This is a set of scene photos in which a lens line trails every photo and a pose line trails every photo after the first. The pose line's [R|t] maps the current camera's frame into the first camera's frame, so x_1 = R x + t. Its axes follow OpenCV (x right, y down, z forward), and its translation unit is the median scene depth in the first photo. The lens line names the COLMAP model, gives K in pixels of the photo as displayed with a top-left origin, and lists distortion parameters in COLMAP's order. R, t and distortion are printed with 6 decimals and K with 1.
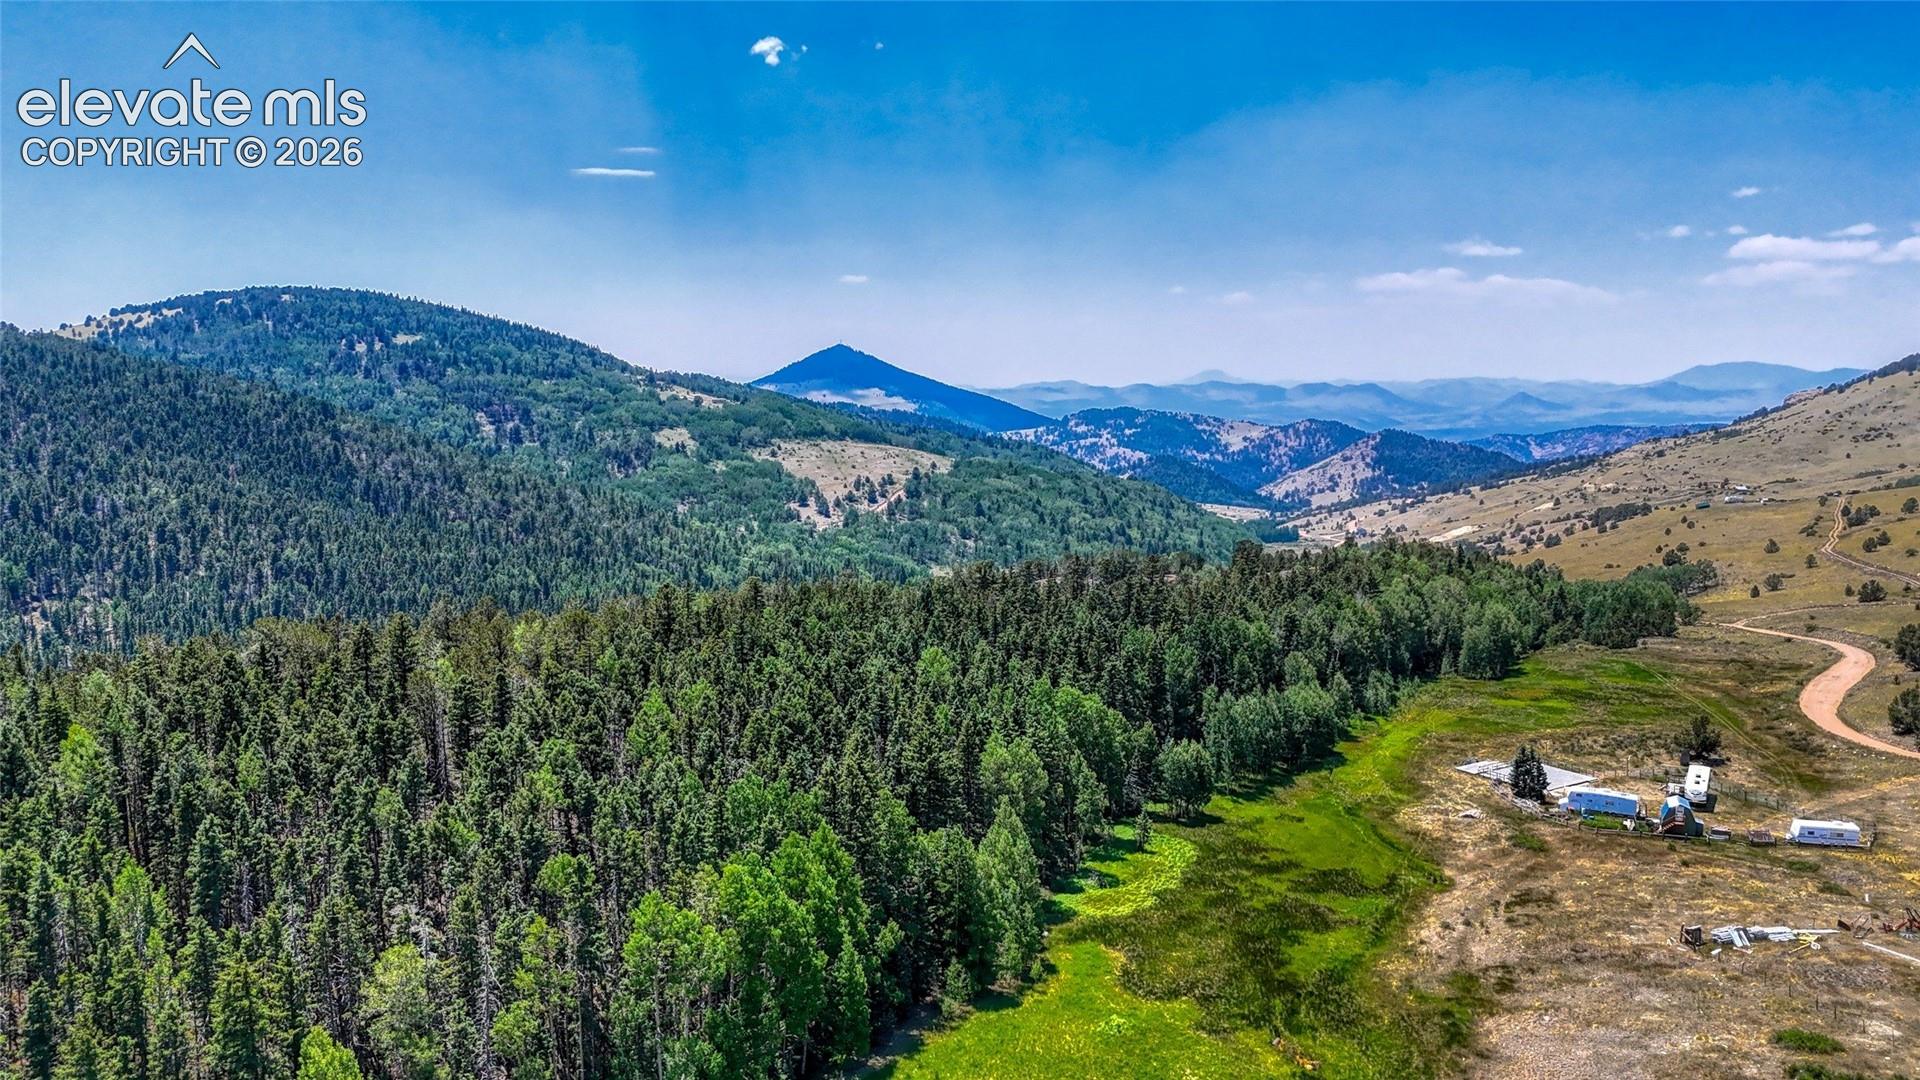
lens RADIAL K [[1409.2, 0, 966.7], [0, 1409.2, 542.8], [0, 0, 1]] dist [0.071342, -0.064759]
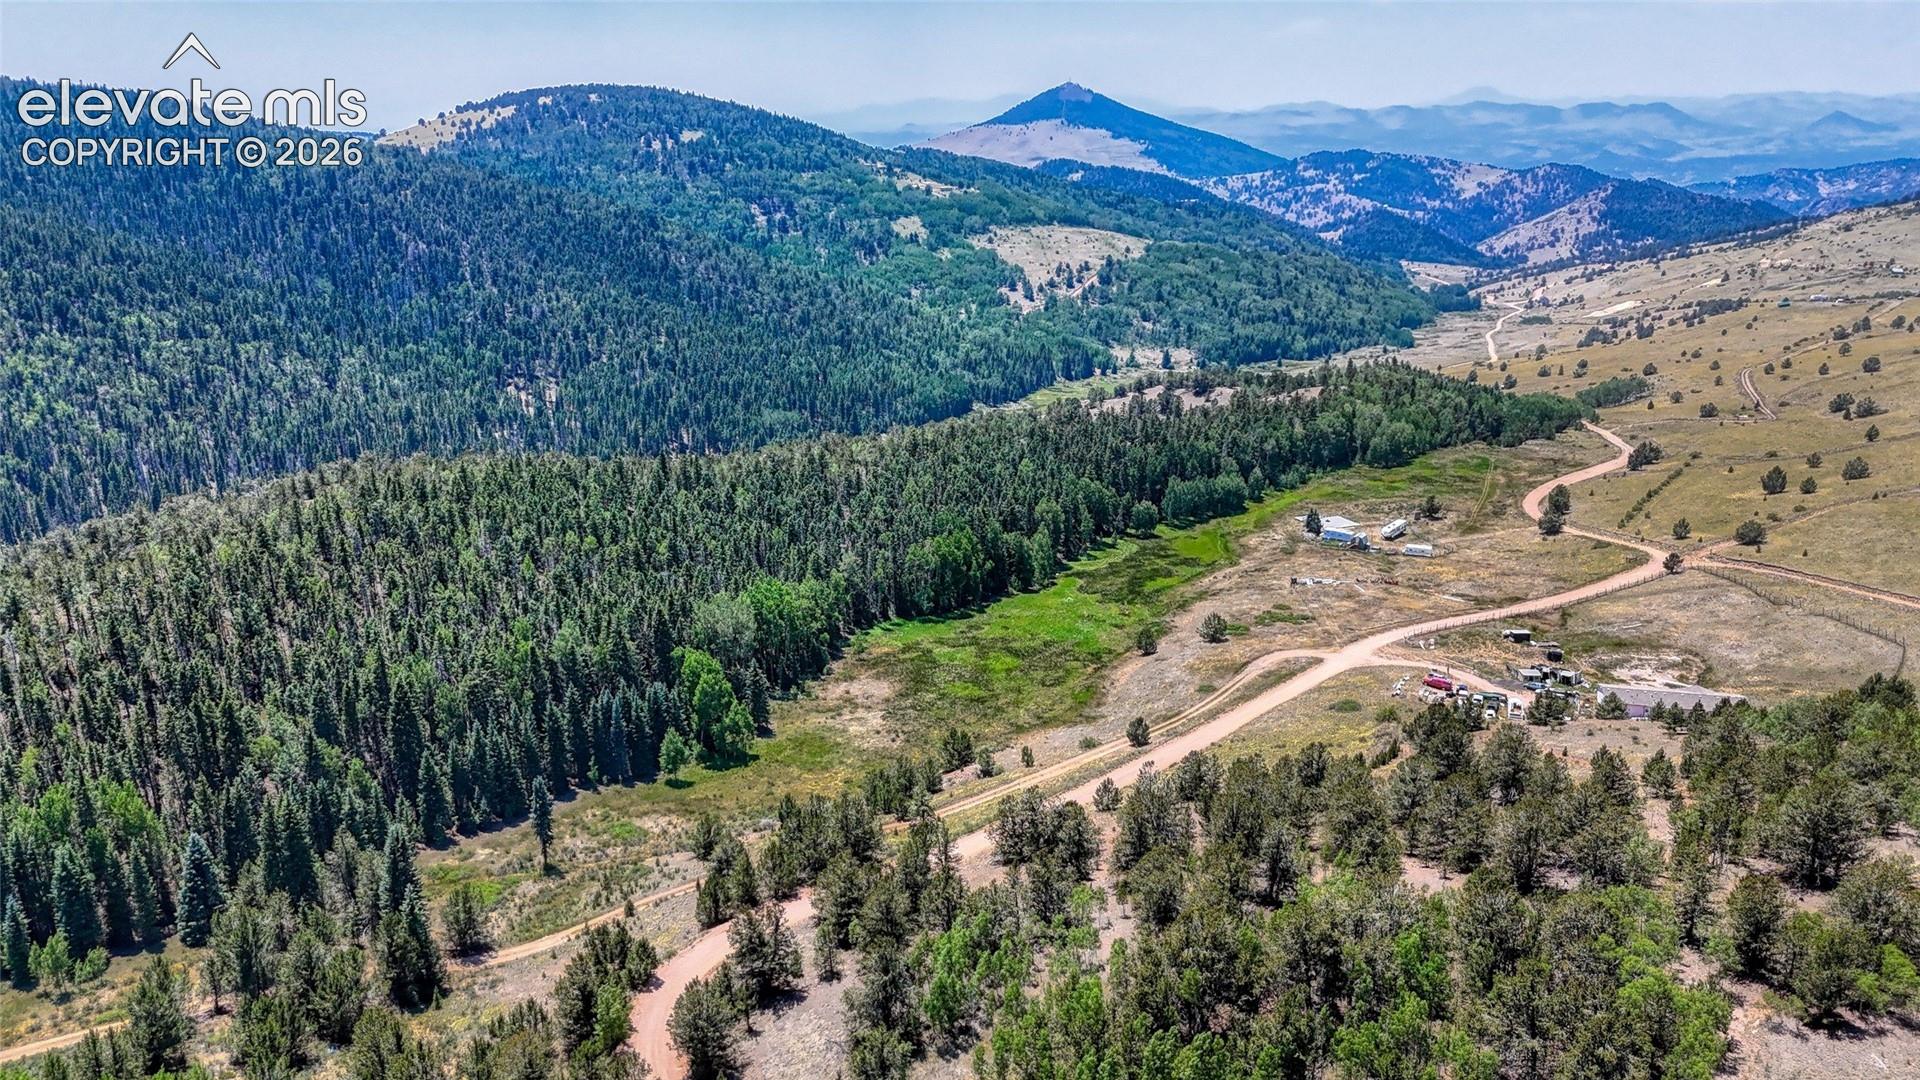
lens RADIAL K [[1409.2, 0, 957.3], [0, 1409.2, 558.2], [0, 0, 1]] dist [0.071342, -0.064759]
pose [[0.985915, 0.041498, -0.162018, 0.050818], [-0.009033, 0.980528, 0.196172, -0.045258], [0.167004, -0.191946, 0.967092, -0.266567]]
